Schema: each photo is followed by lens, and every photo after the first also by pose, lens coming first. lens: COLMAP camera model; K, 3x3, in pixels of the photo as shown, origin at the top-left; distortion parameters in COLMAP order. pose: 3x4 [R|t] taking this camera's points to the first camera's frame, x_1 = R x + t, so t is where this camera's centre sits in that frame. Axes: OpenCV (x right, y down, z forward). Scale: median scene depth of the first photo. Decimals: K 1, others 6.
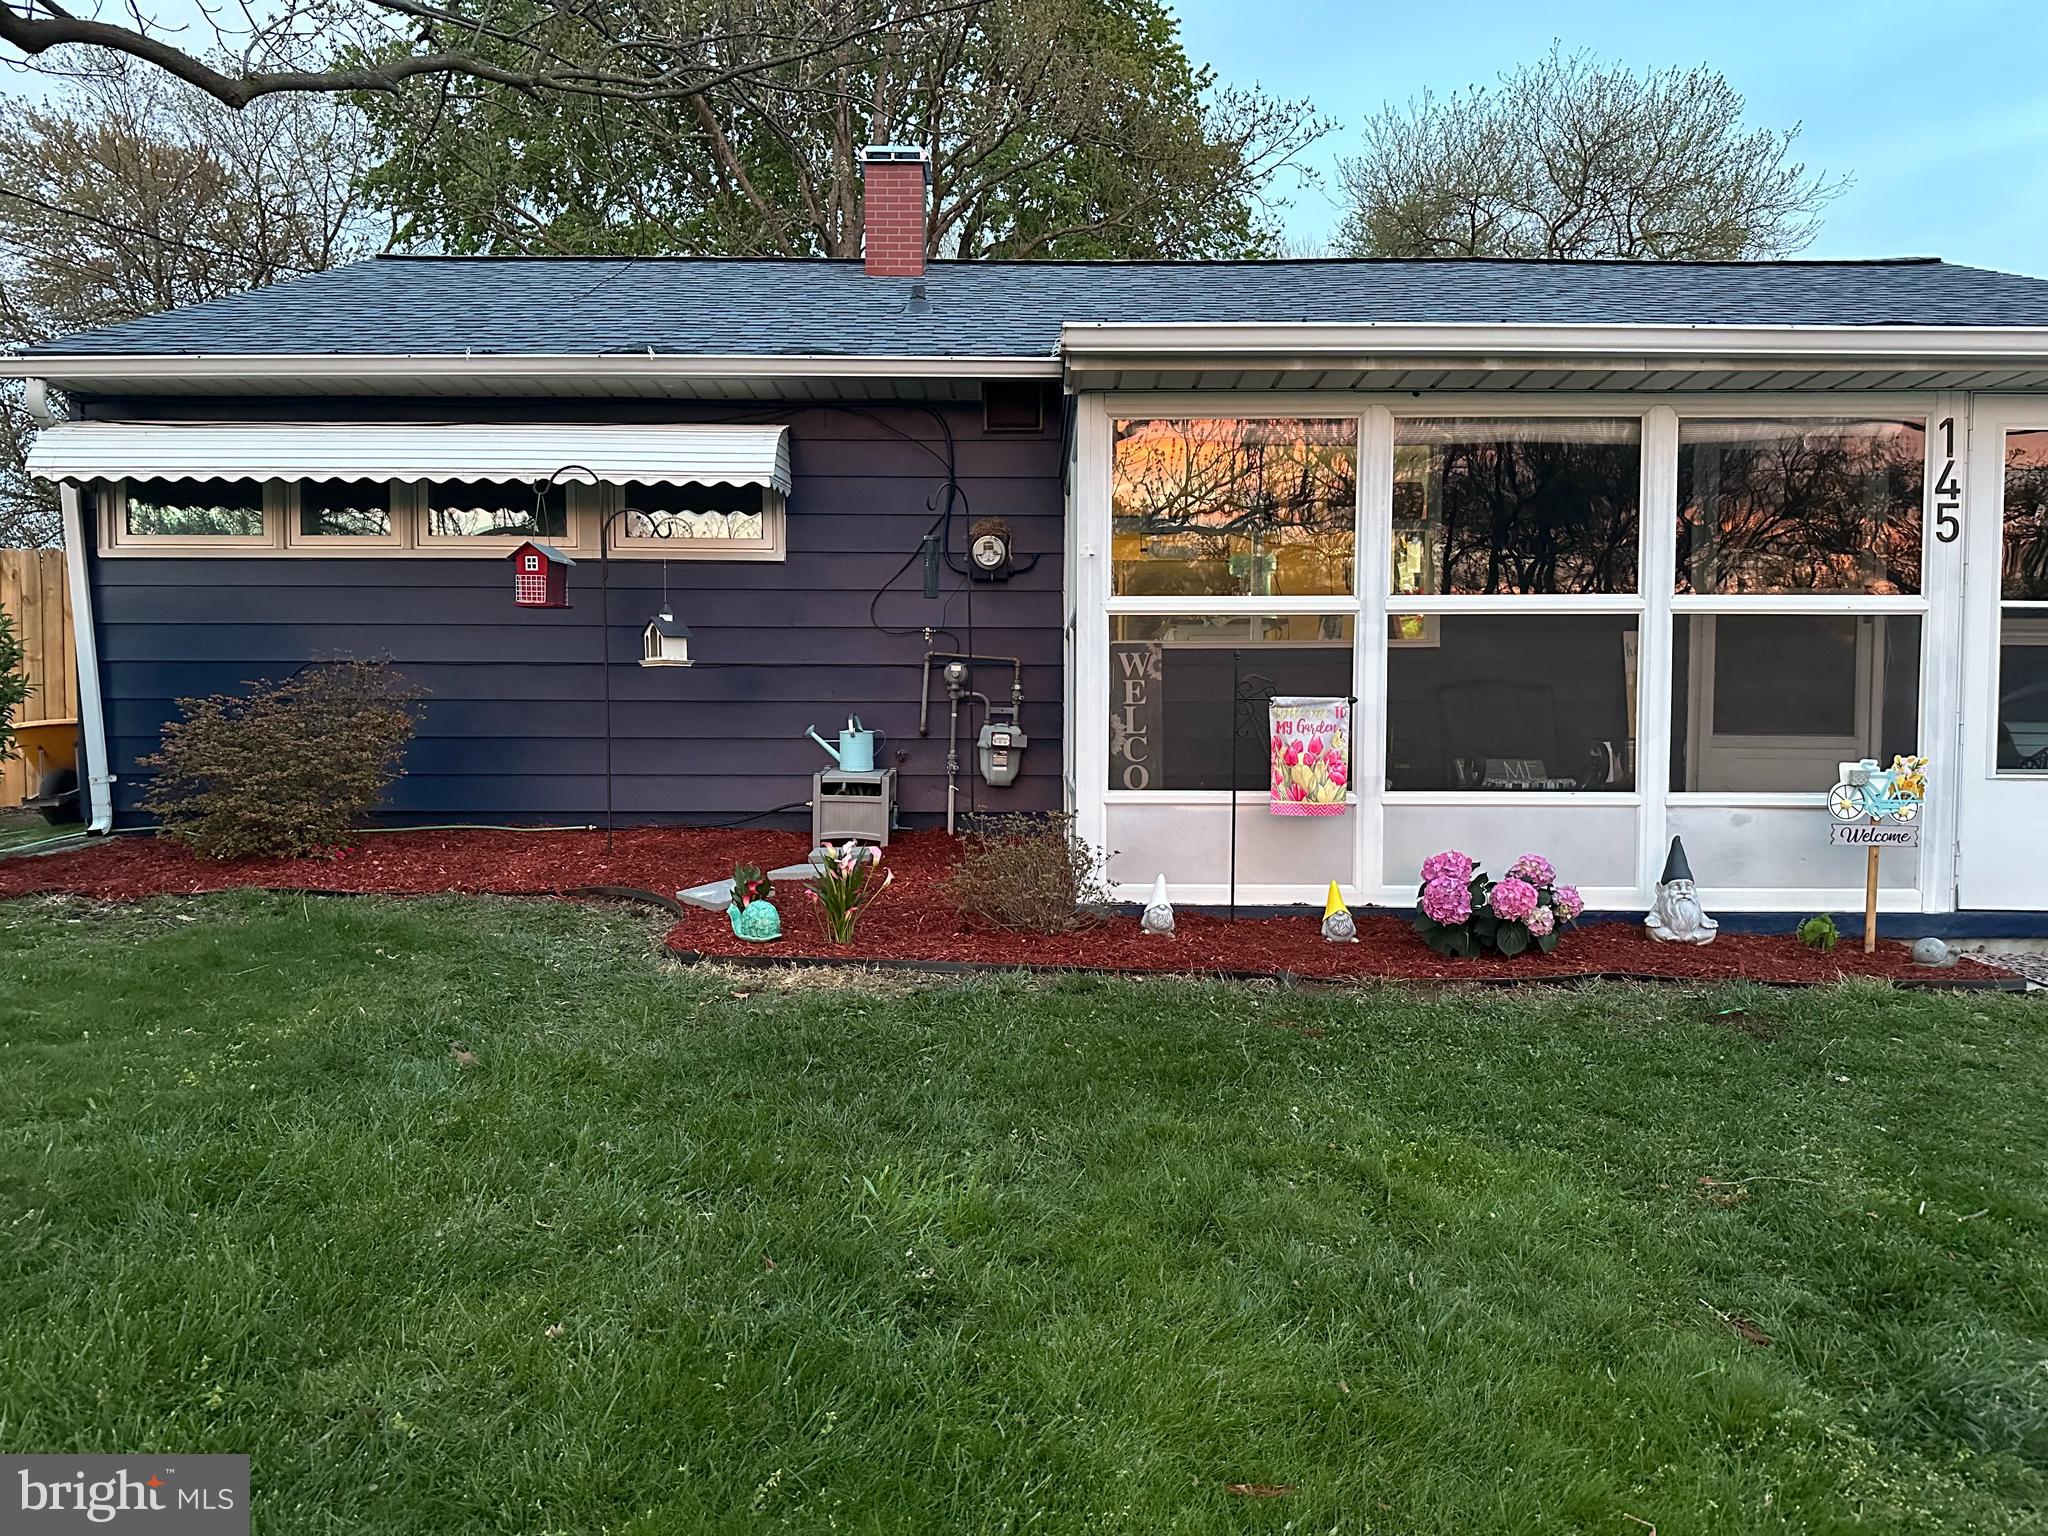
lens RADIAL K [[1417.6, 0, 1022.1], [0, 1417.6, 777.1], [0, 0, 1]] dist [0.105713, -0.161550]
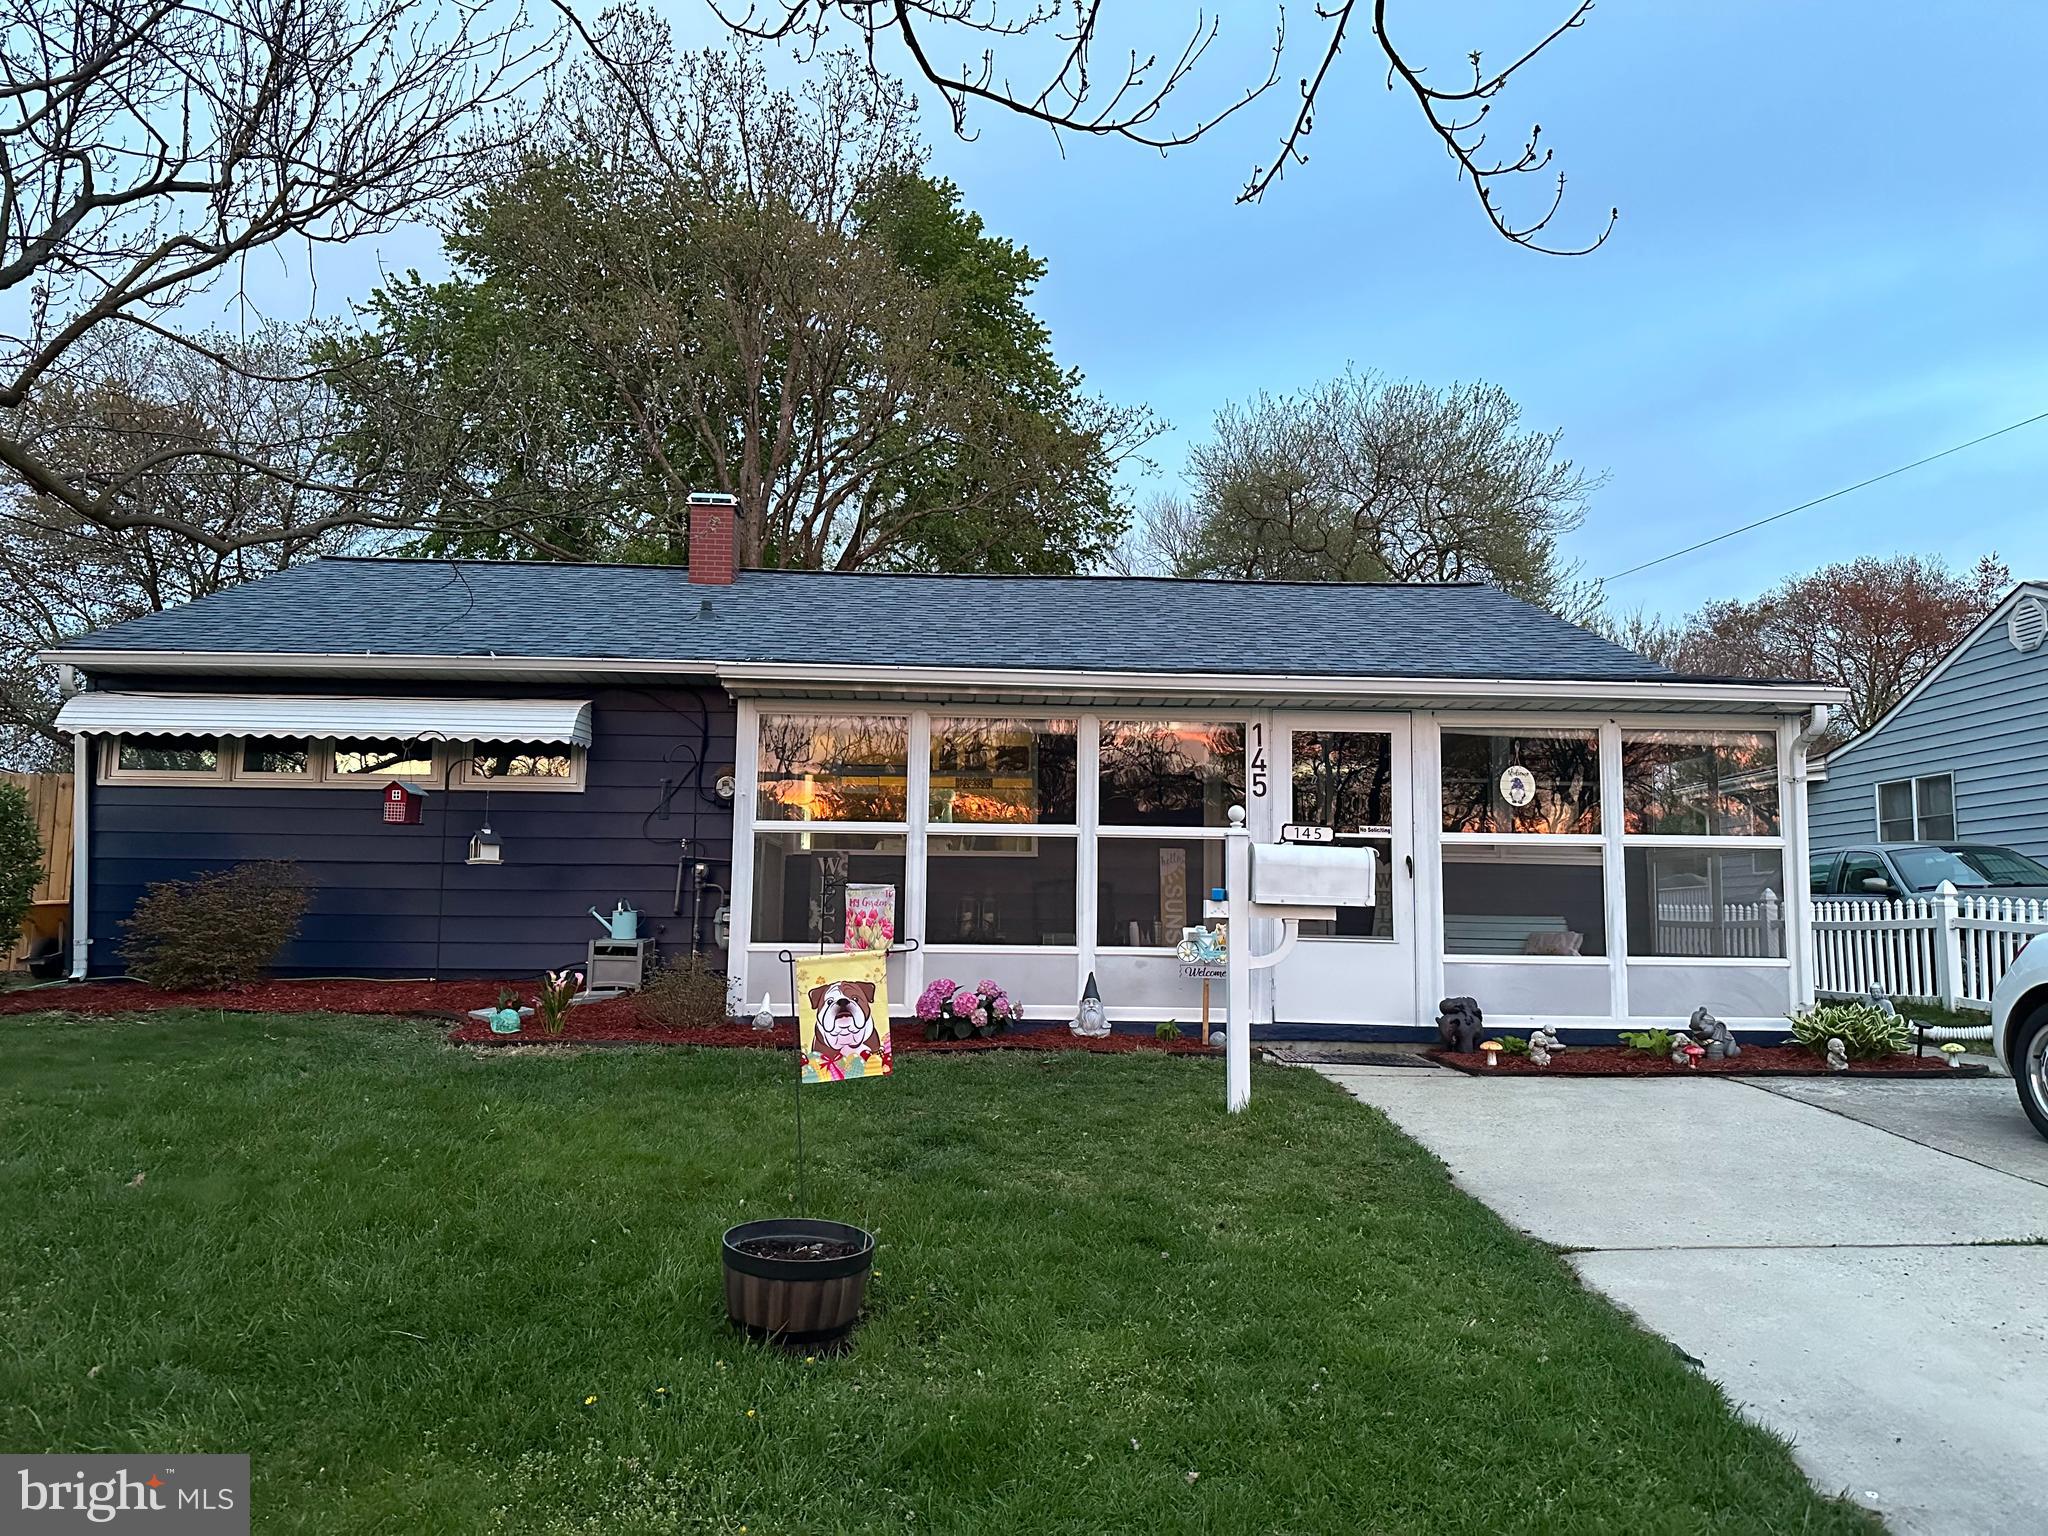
lens RADIAL K [[1417.6, 0, 1022.1], [0, 1417.6, 777.1], [0, 0, 1]] dist [0.105713, -0.161550]
pose [[0.999261, 0.014369, 0.035655, 0.240196], [-0.008848, 0.988581, -0.150432, 0.049766], [-0.037410, 0.150005, 0.987977, -0.478294]]
